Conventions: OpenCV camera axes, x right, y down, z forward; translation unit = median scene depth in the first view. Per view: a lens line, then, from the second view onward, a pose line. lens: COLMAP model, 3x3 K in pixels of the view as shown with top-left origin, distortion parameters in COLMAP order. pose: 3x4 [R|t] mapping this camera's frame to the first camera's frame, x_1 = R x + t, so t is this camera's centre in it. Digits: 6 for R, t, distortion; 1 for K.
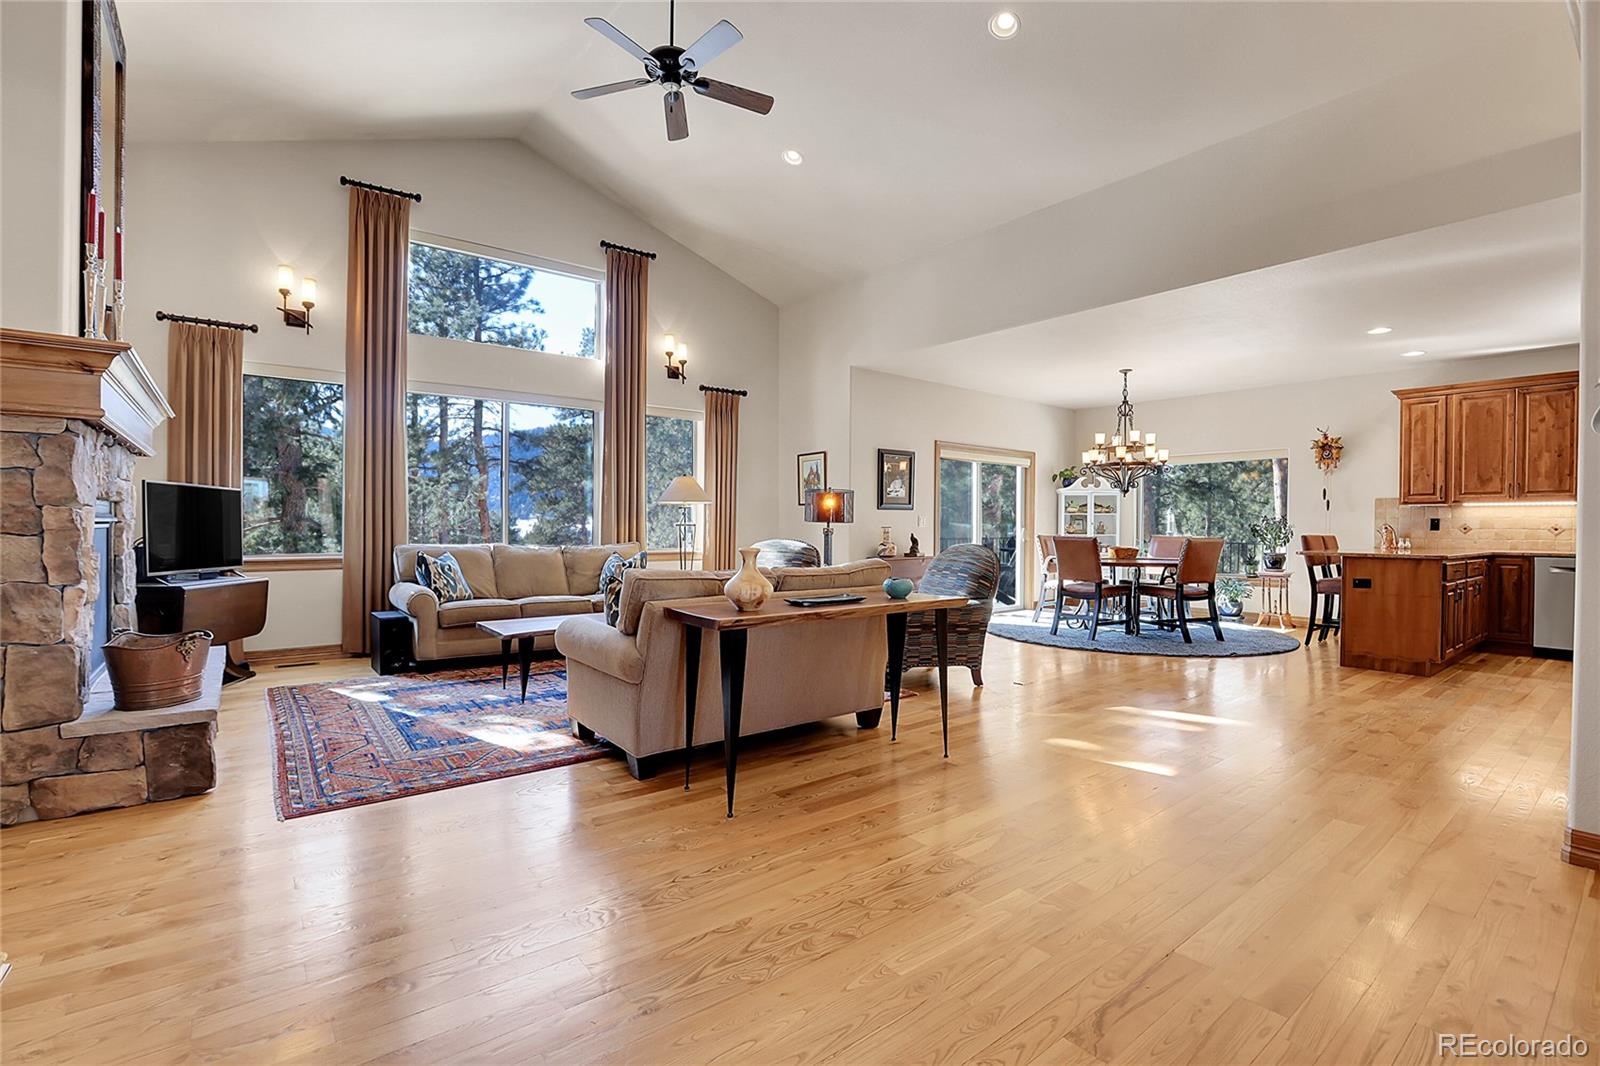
lens RADIAL K [[725.3, 0, 794.7], [0, 725.3, 531.5], [0, 0, 1]] dist [-0.046524, 0.013202]
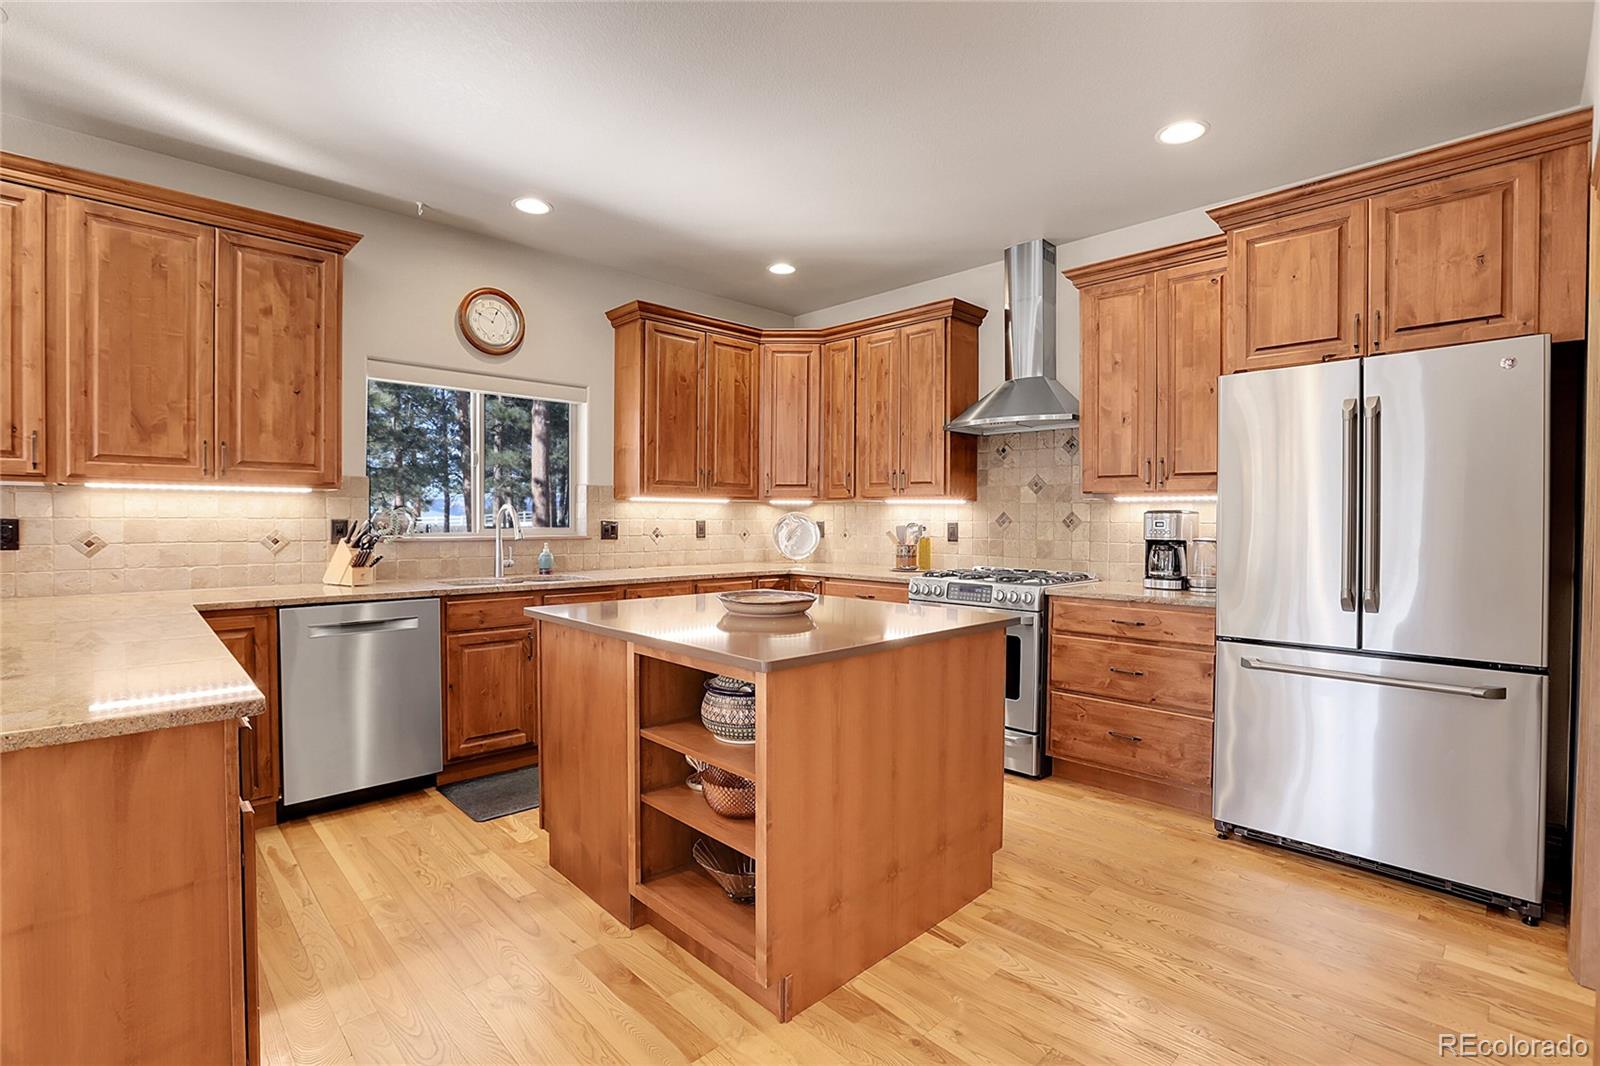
lens RADIAL K [[734.1, 0, 801.1], [0, 734.1, 528.7], [0, 0, 1]] dist [-0.046259, 0.013818]
pose [[-0.095204, -0.023165, 0.995188, 0.486900], [0.000871, 0.999727, 0.023354, -0.021491], [-0.995457, 0.003090, -0.095158, 0.606998]]
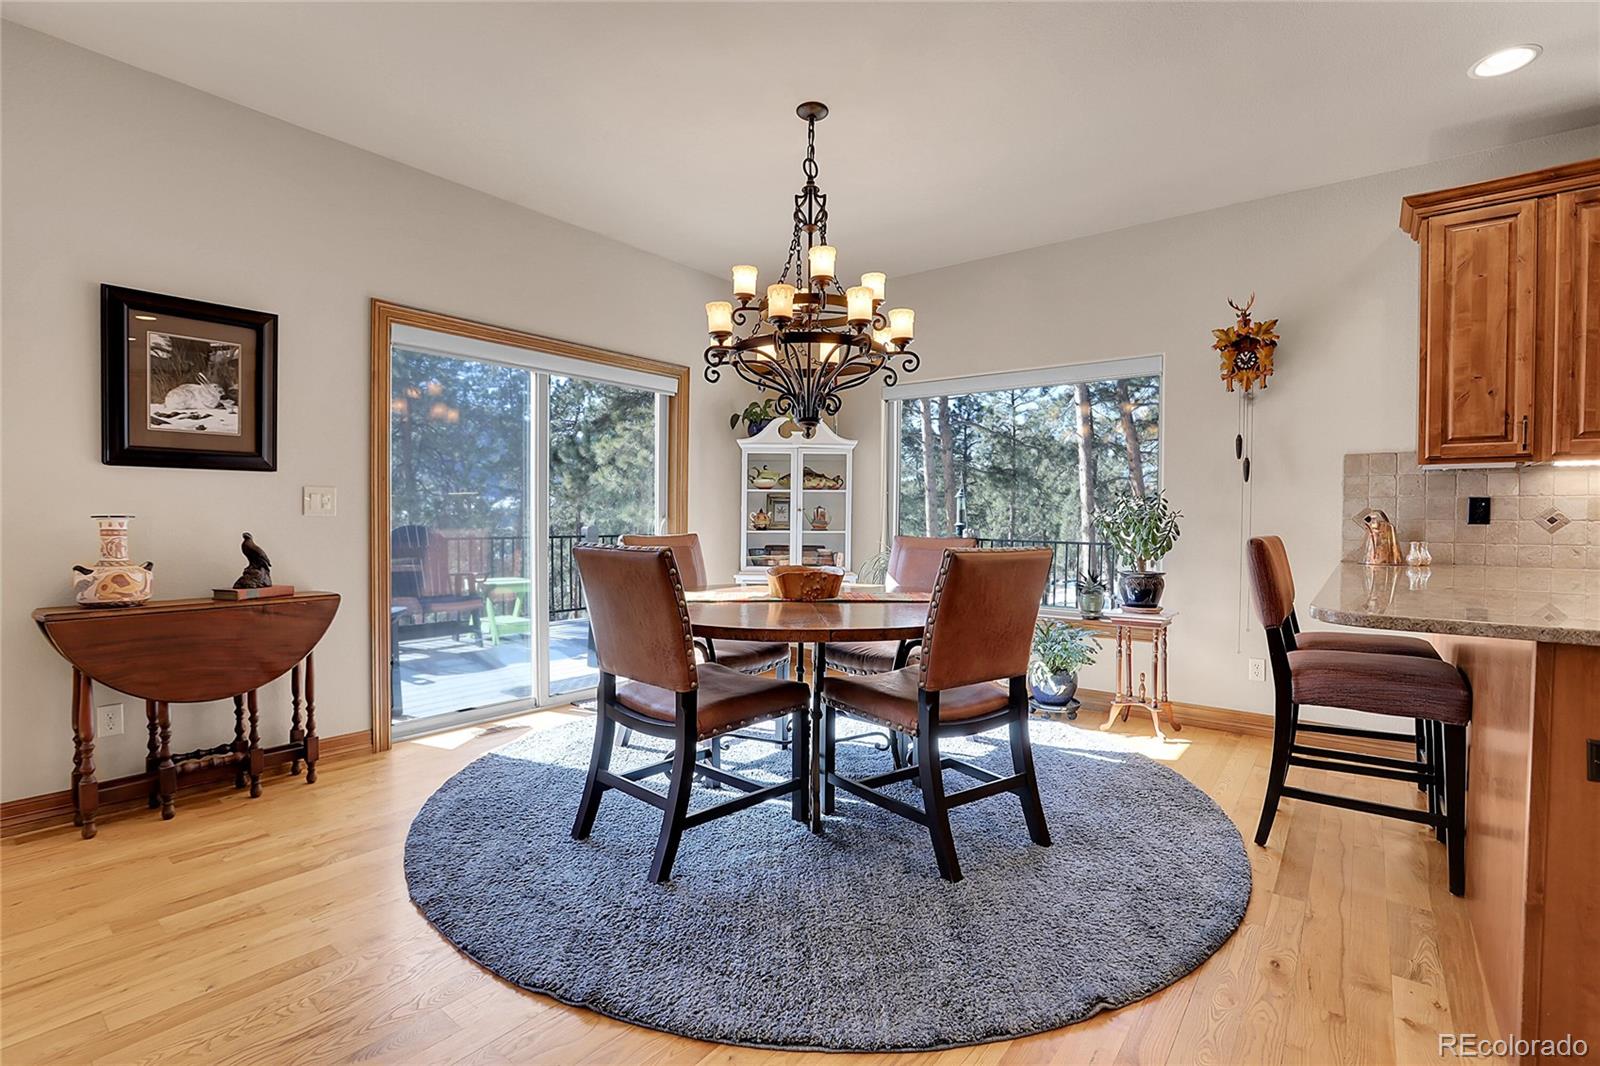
lens RADIAL K [[725.3, 0, 794.7], [0, 725.3, 531.5], [0, 0, 1]] dist [-0.046524, 0.013202]
pose [[0.973357, -0.004686, 0.229245, 0.386776], [0.001818, 0.999917, 0.012718, -0.003179], [-0.229286, -0.011963, 0.973286, 0.666632]]
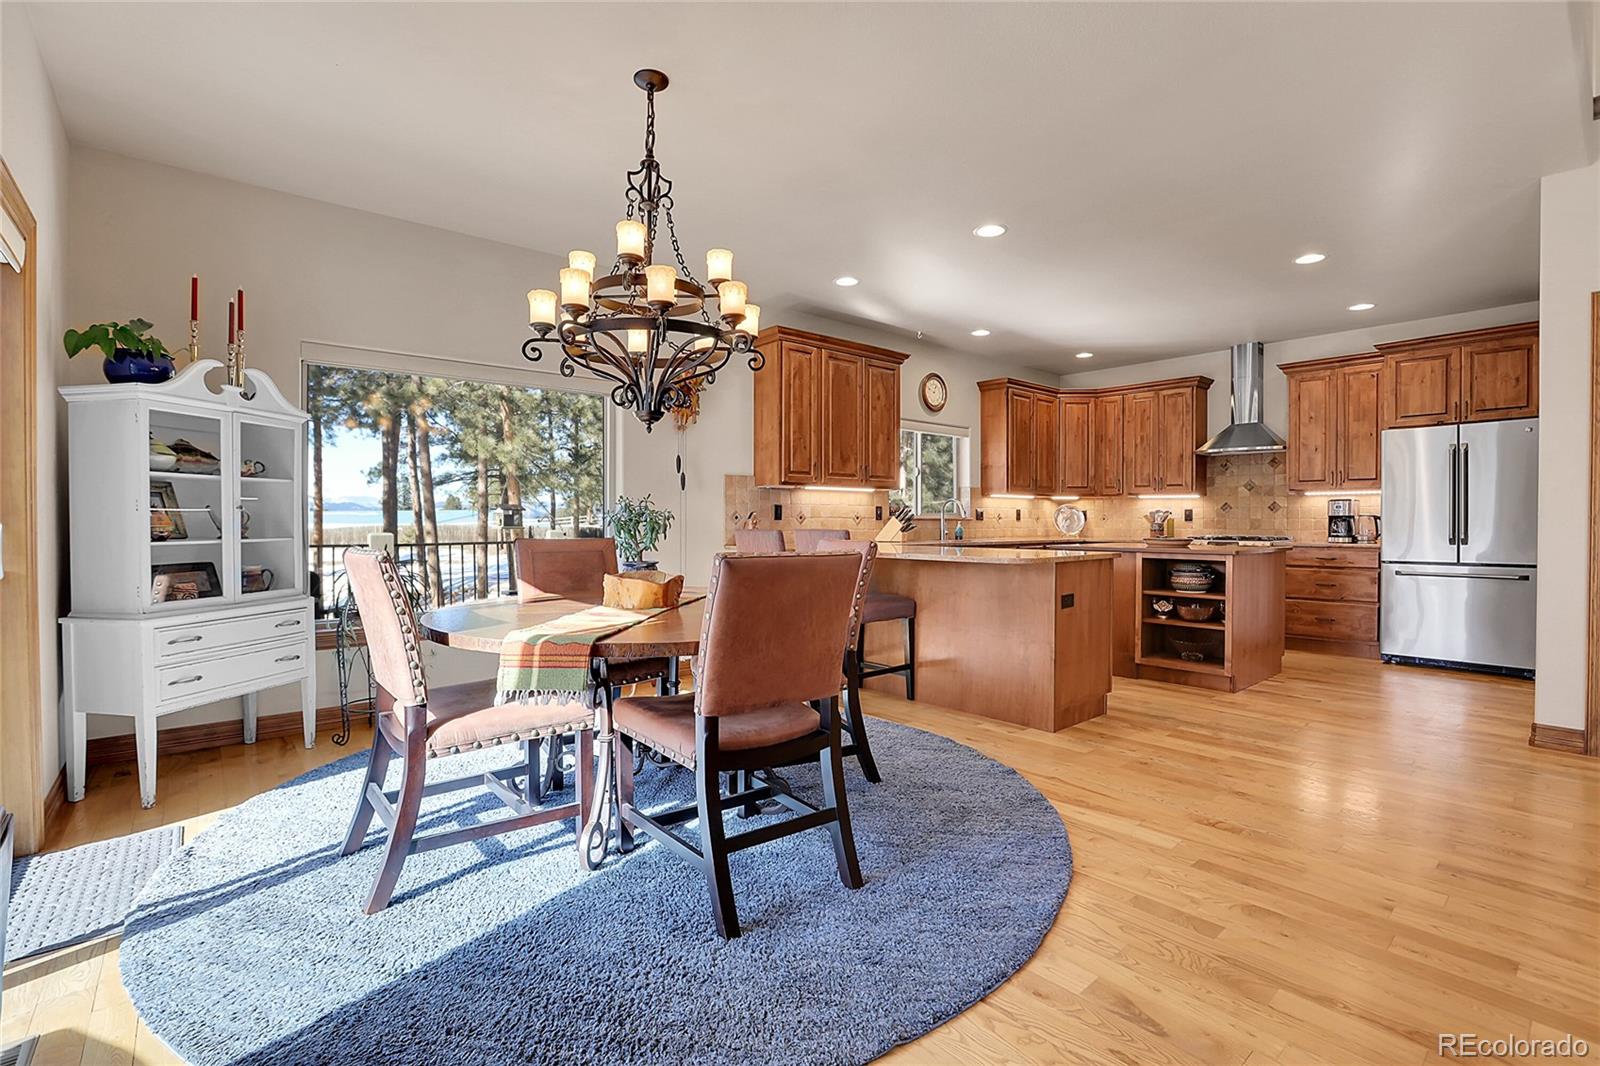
lens RADIAL K [[742.6, 0, 823.1], [0, 742.6, 525.7], [0, 0, 1]] dist [-0.001892, 0.000451]
pose [[-0.065644, -0.015530, 0.997722, 0.092264], [0.005087, 0.999861, 0.015898, -0.007844], [-0.997830, 0.006119, -0.065556, 1.002158]]
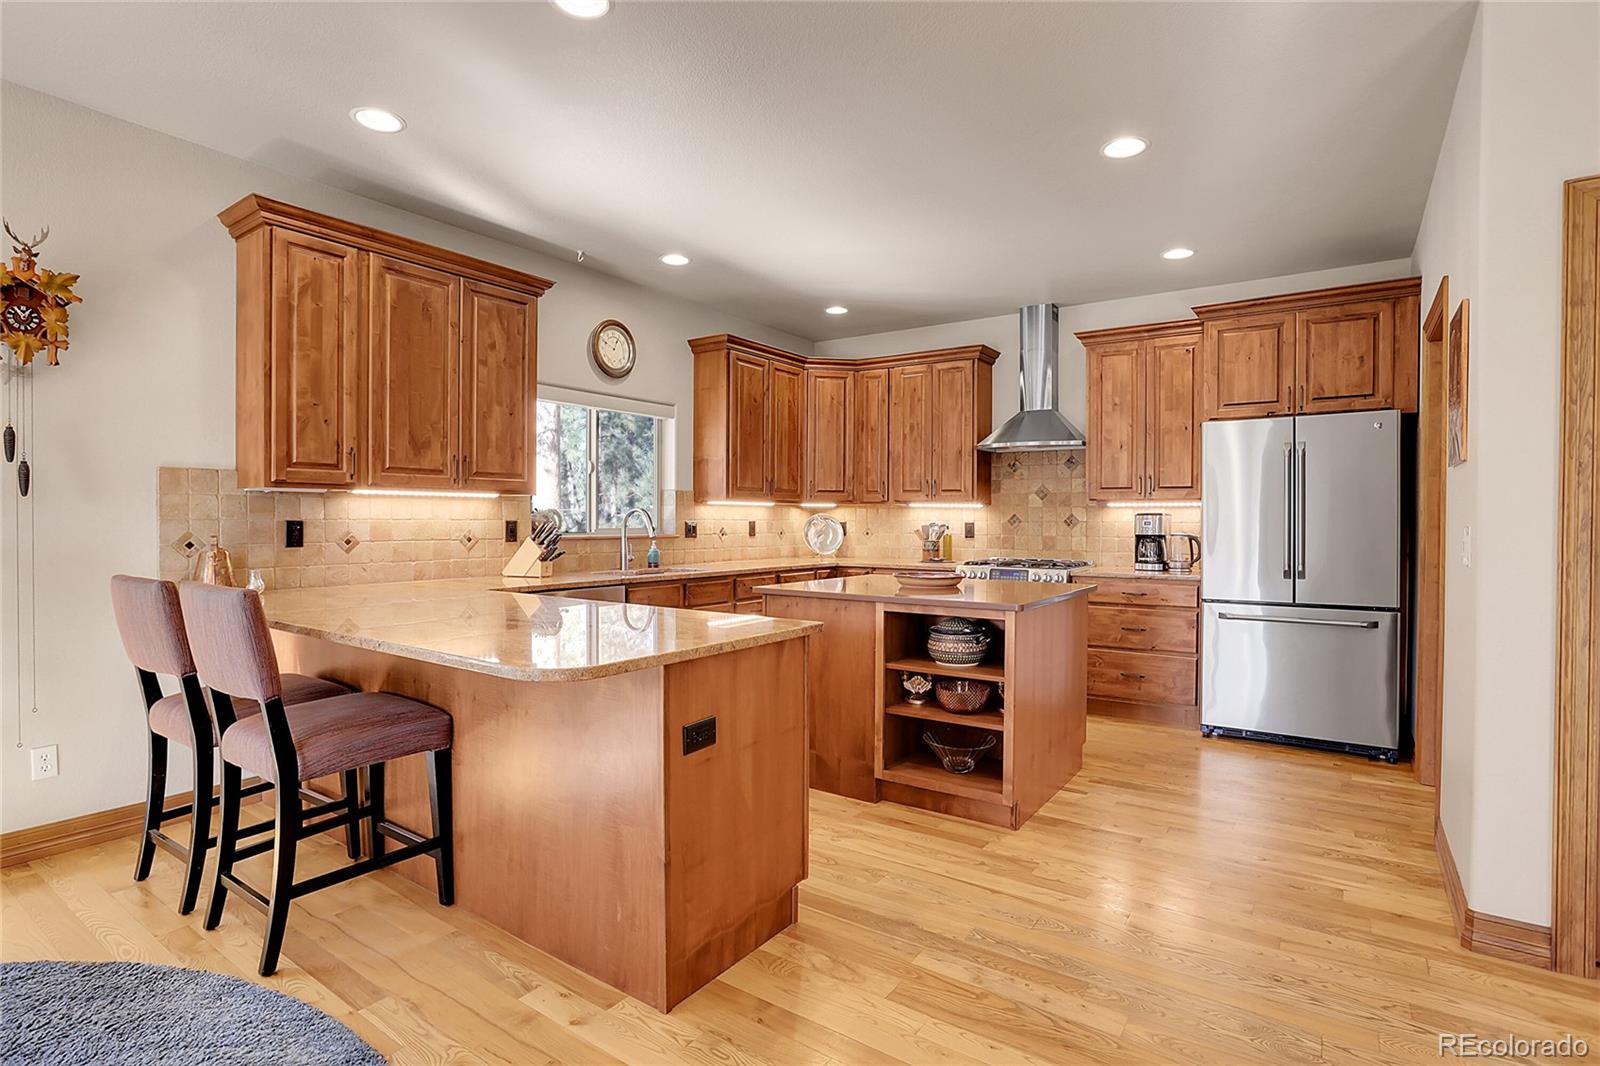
lens RADIAL K [[795.2, 0, 798.7], [0, 795.2, 528.3], [0, 0, 1]] dist [-0.056006, 0.029321]
pose [[-0.283456, -0.020701, 0.958762, 0.345315], [0.000065, 0.999767, 0.021605, -0.023974], [-0.958985, 0.006186, -0.283388, 0.832289]]
